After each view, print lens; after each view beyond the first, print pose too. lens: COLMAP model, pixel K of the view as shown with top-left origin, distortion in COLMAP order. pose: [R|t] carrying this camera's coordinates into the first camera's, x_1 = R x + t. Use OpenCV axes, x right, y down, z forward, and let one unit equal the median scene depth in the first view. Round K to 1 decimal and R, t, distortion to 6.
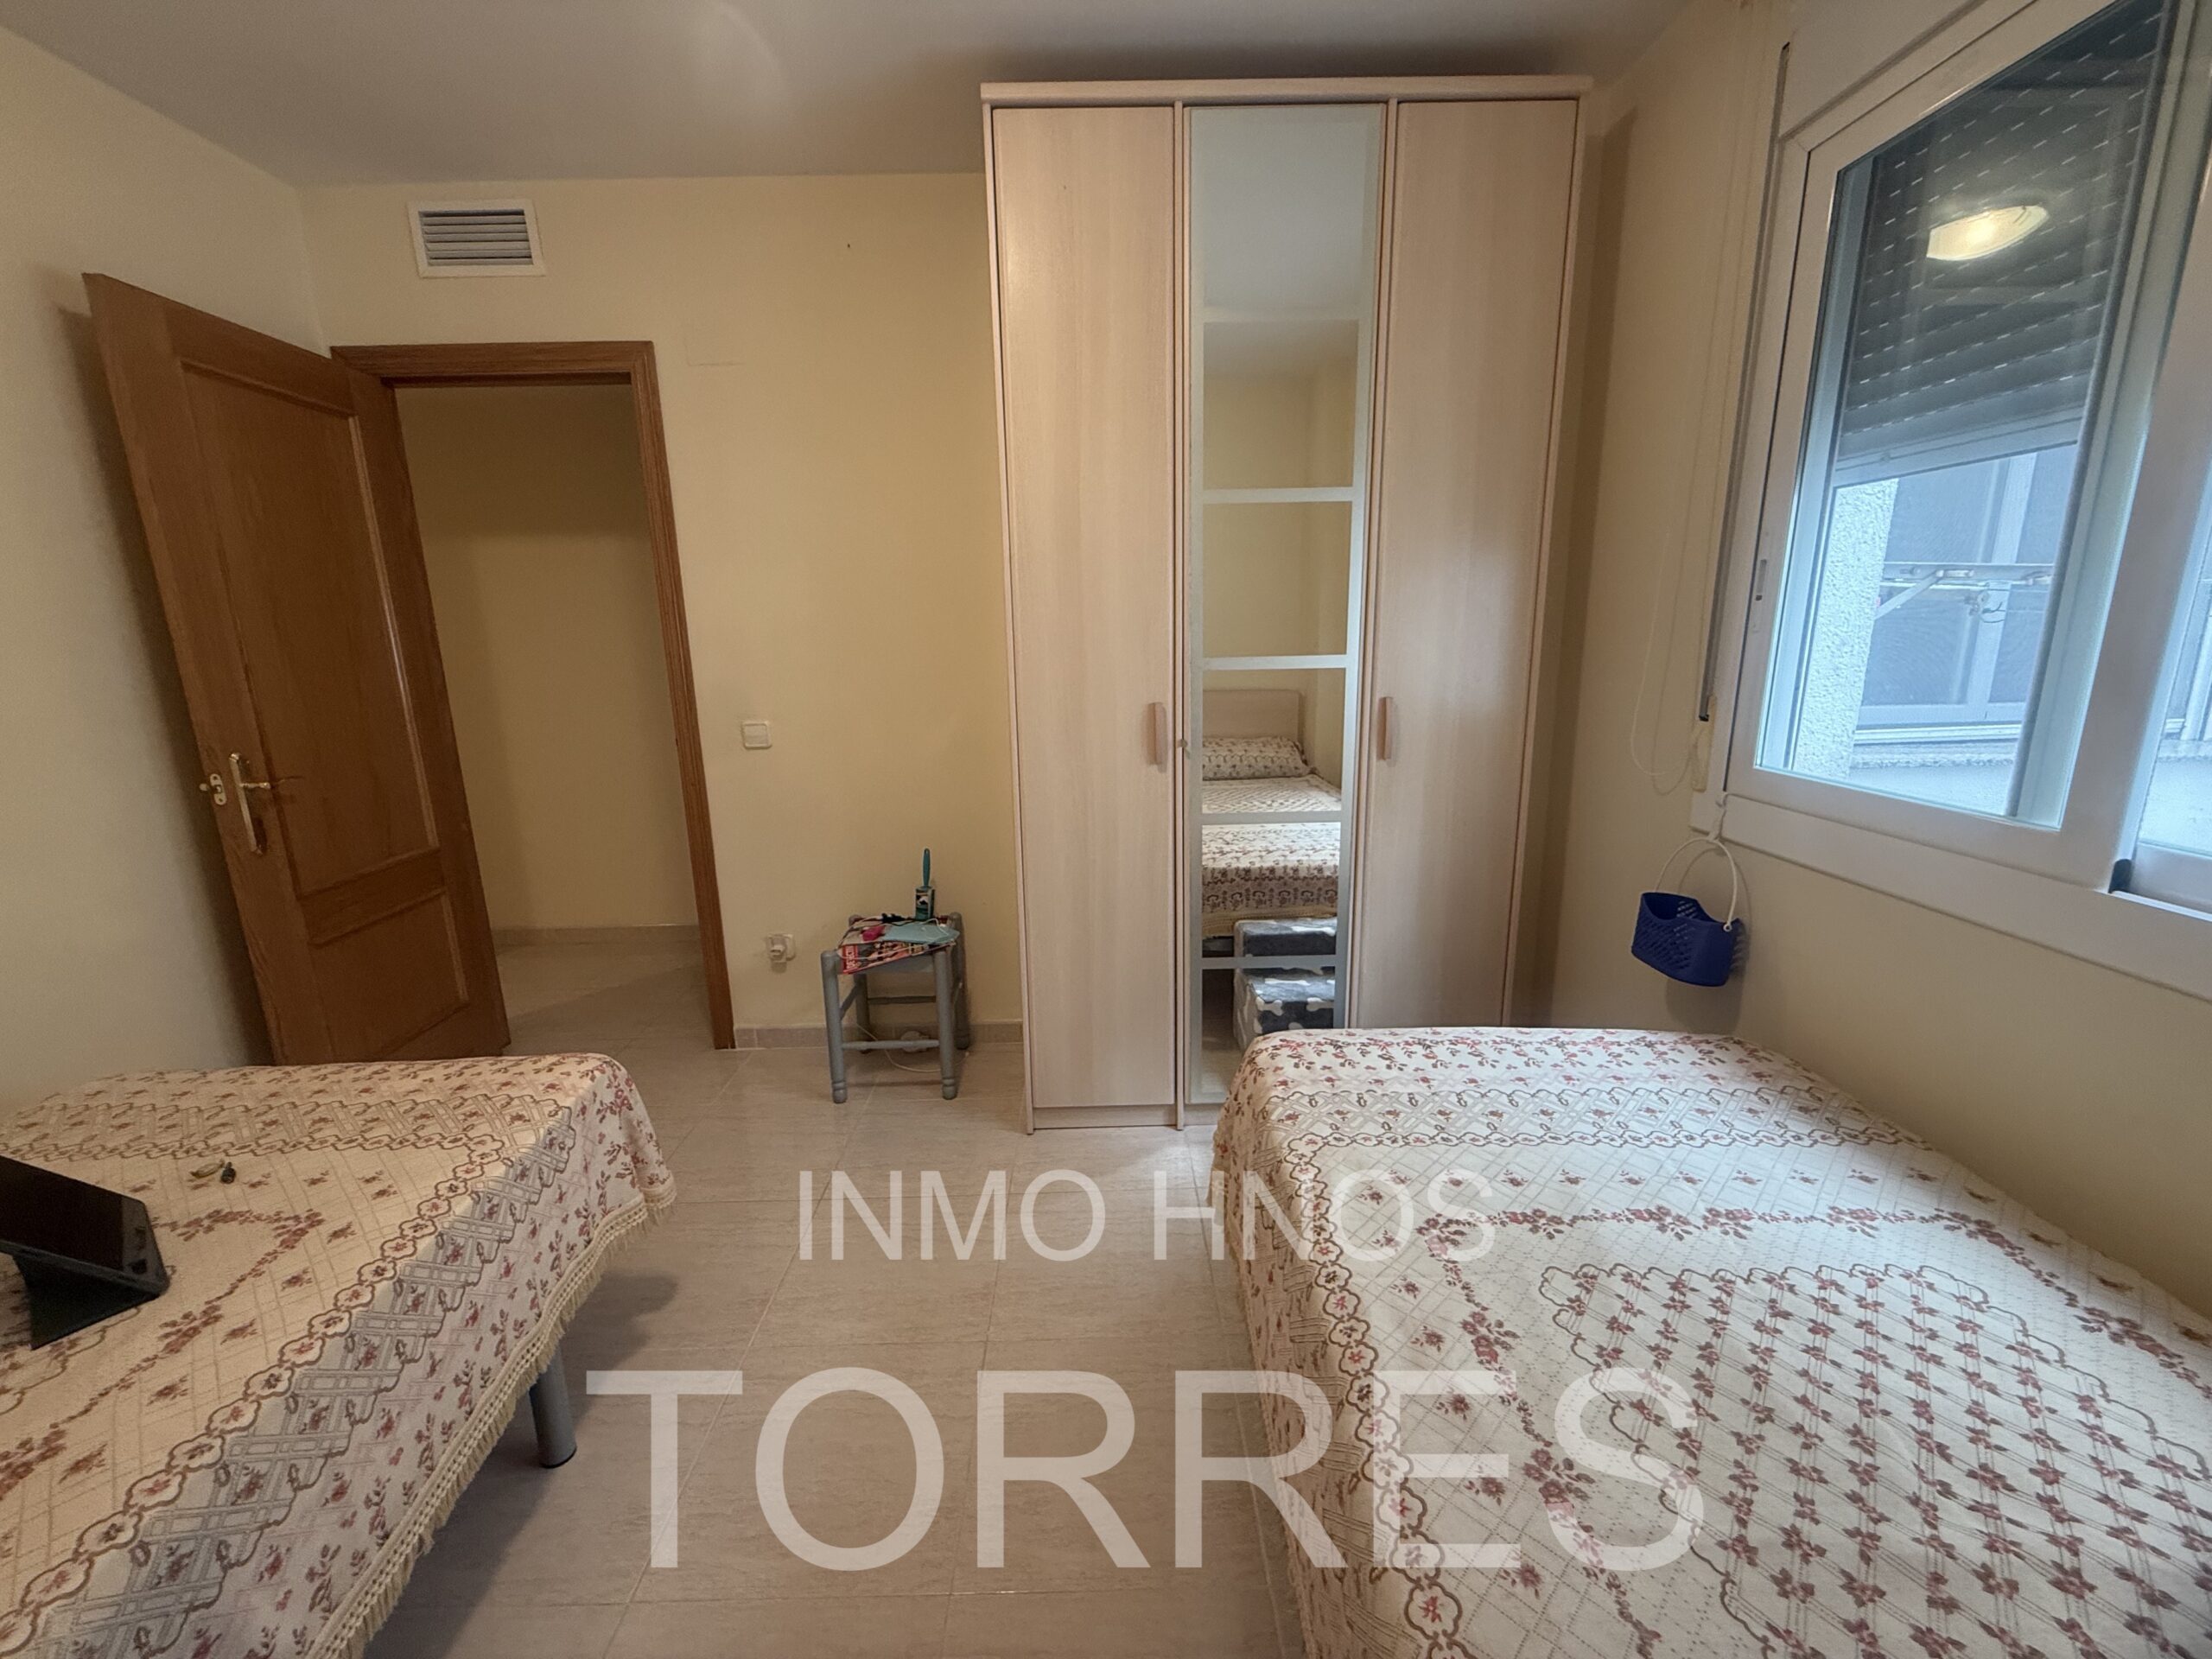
lens RADIAL K [[881.3, 0, 1108.0], [0, 881.3, 821.8], [0, 0, 1]] dist [-0.000159, 0.000615]
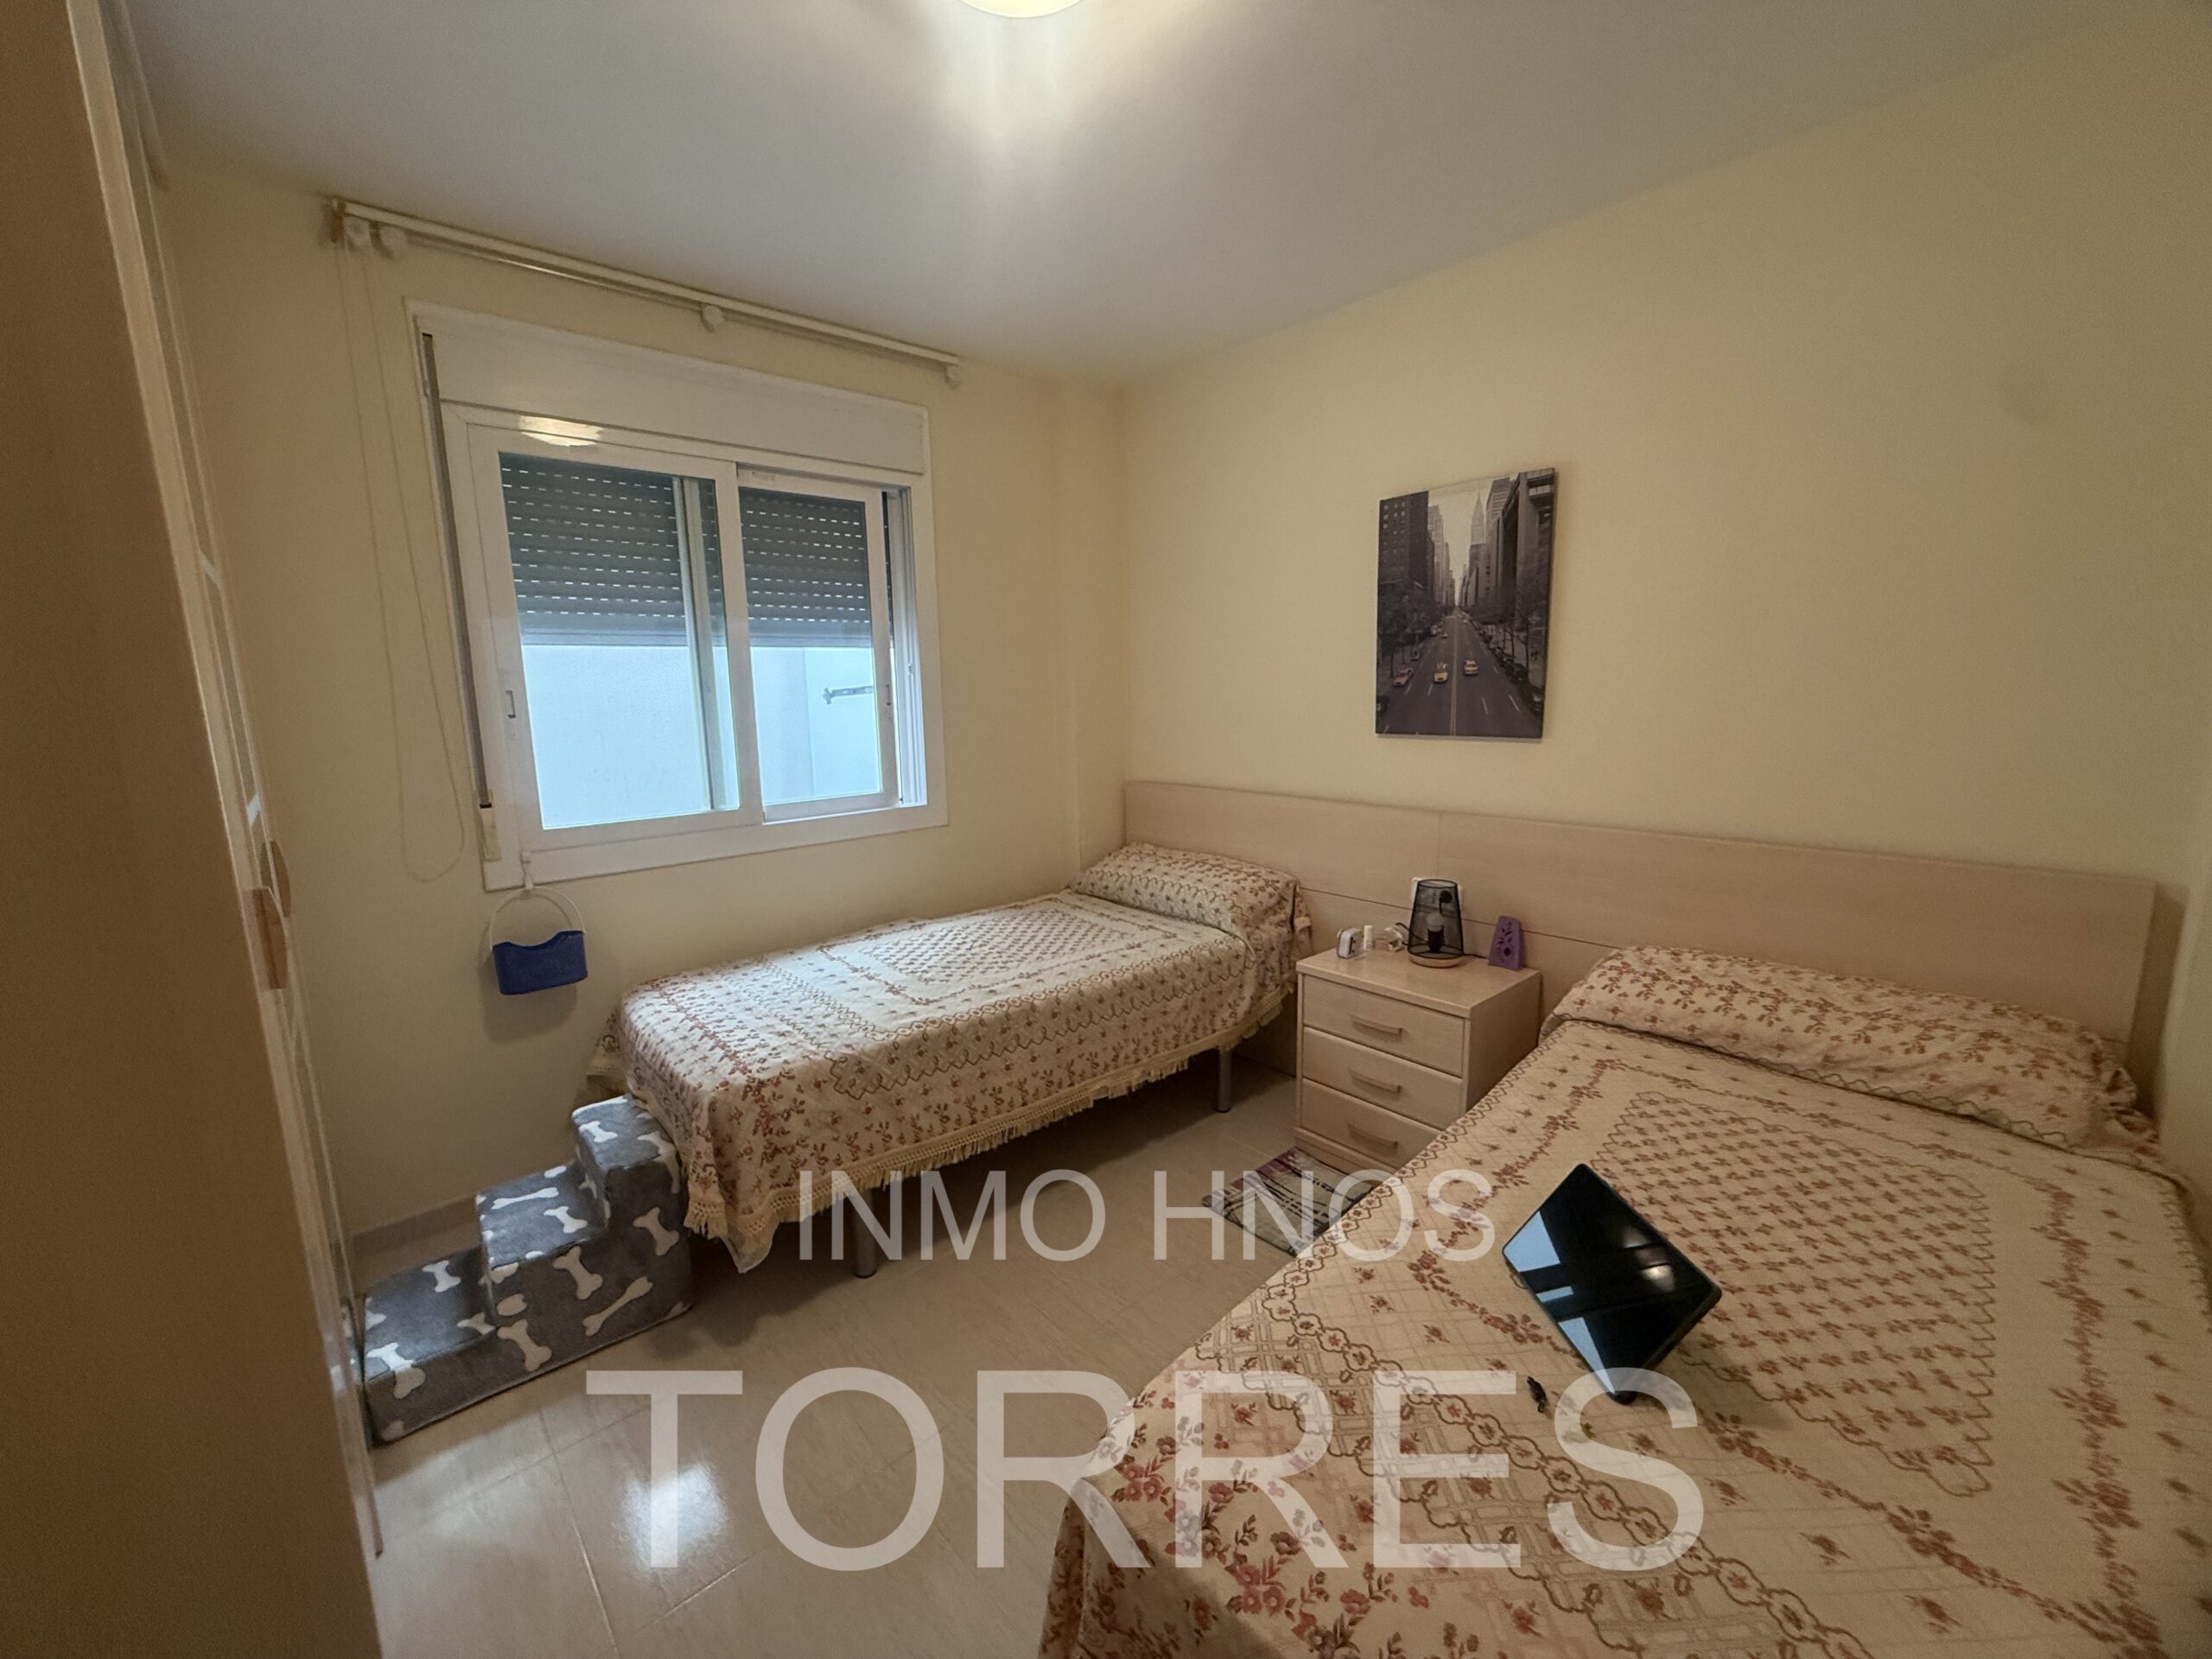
lens RADIAL K [[881.3, 0, 1100.0], [0, 881.3, 831.1], [0, 0, 1]] dist [-0.000159, 0.000615]
pose [[-0.652994, -0.090726, 0.751909, -1.191526], [0.195961, 0.938751, 0.283453, -0.358912], [-0.731572, 0.332438, -0.595220, 1.475869]]
